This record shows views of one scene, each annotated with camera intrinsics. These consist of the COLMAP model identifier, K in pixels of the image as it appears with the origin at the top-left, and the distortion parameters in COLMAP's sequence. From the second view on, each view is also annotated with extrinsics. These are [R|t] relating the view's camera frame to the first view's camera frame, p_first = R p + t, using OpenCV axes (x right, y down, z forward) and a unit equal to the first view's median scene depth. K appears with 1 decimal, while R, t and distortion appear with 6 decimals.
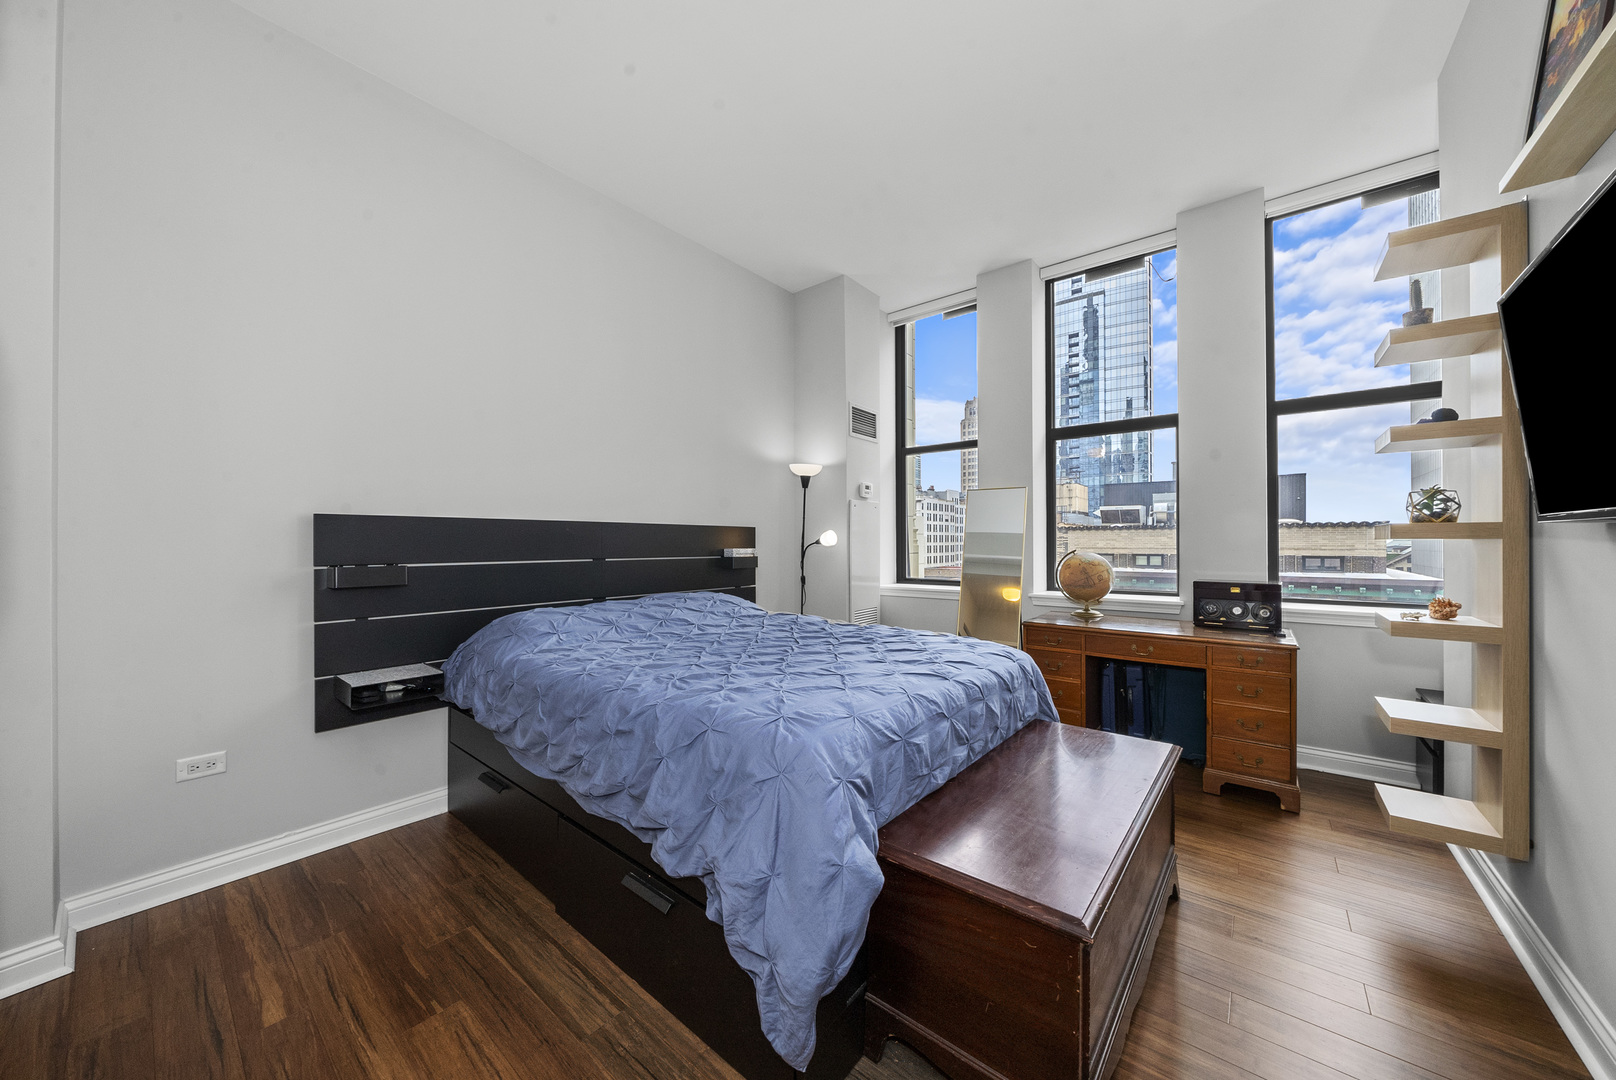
lens RADIAL K [[561.7, 0, 807.8], [0, 561.7, 545.9], [0, 0, 1]] dist [-0.002250, -0.000108]
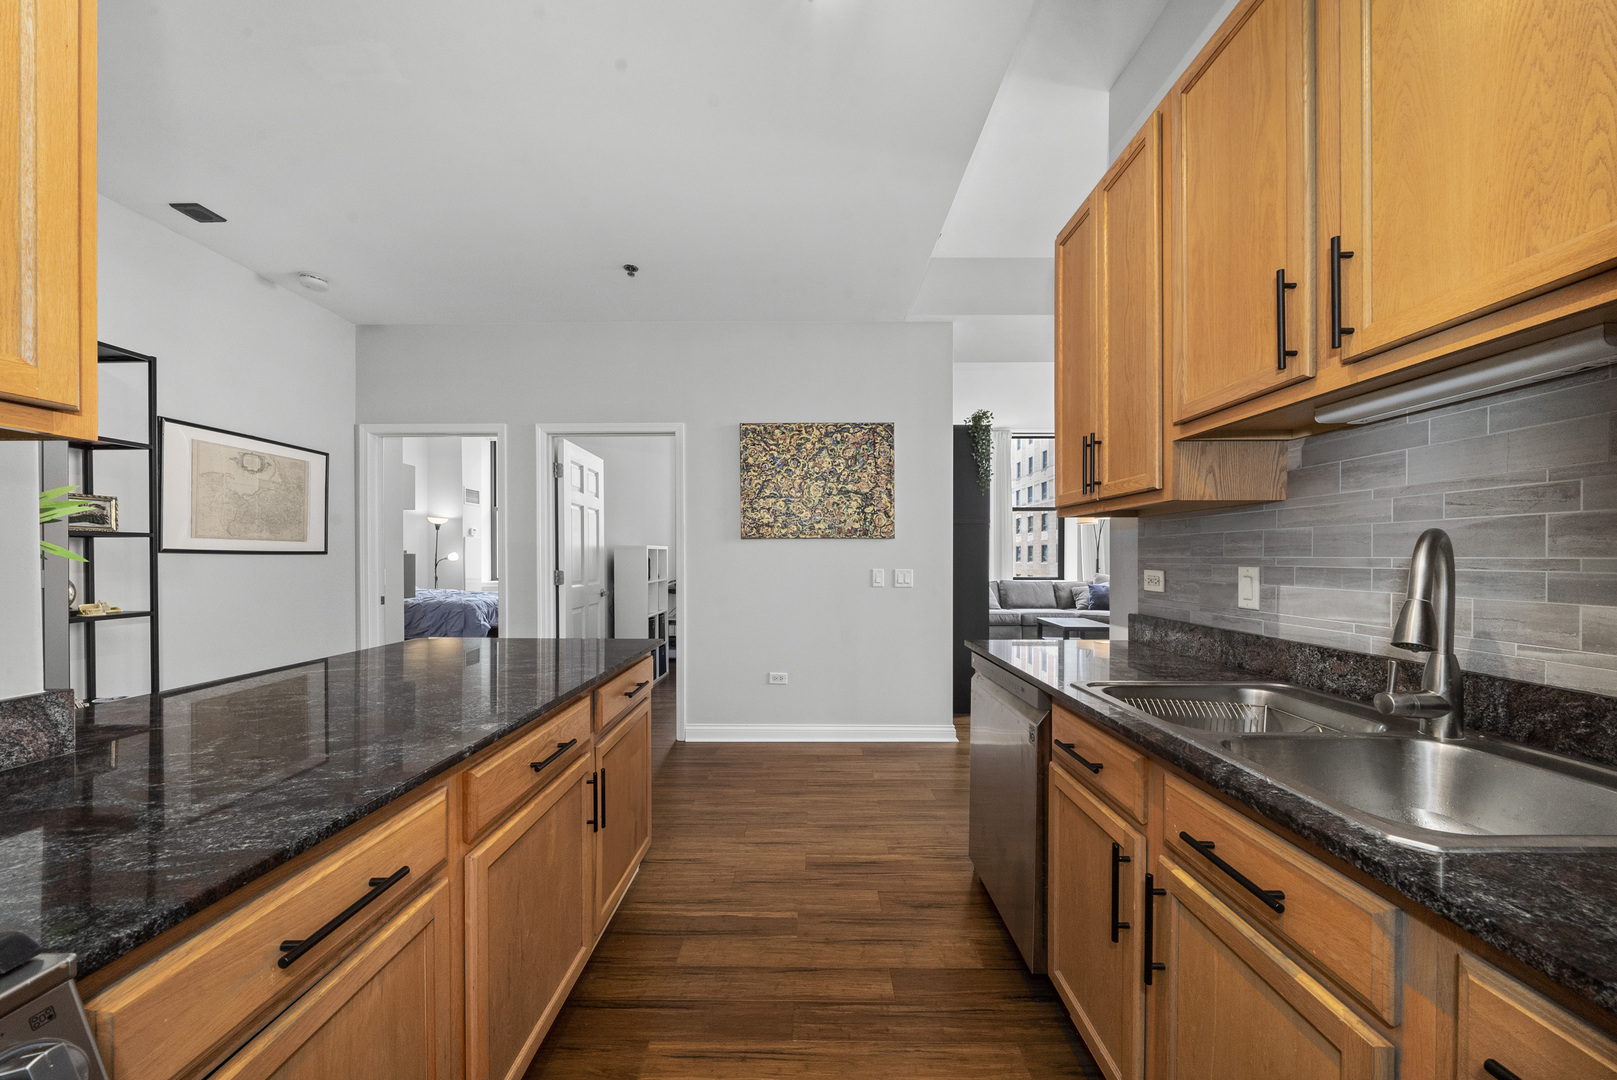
lens RADIAL K [[562.1, 0, 808.3], [0, 562.1, 545.9], [0, 0, 1]] dist [-0.002250, -0.000108]
pose [[0.779008, 0.009670, 0.626939, -0.215677], [0.003046, 0.999811, -0.019205, -0.010255], [-0.627006, 0.016871, 0.778832, -1.258755]]
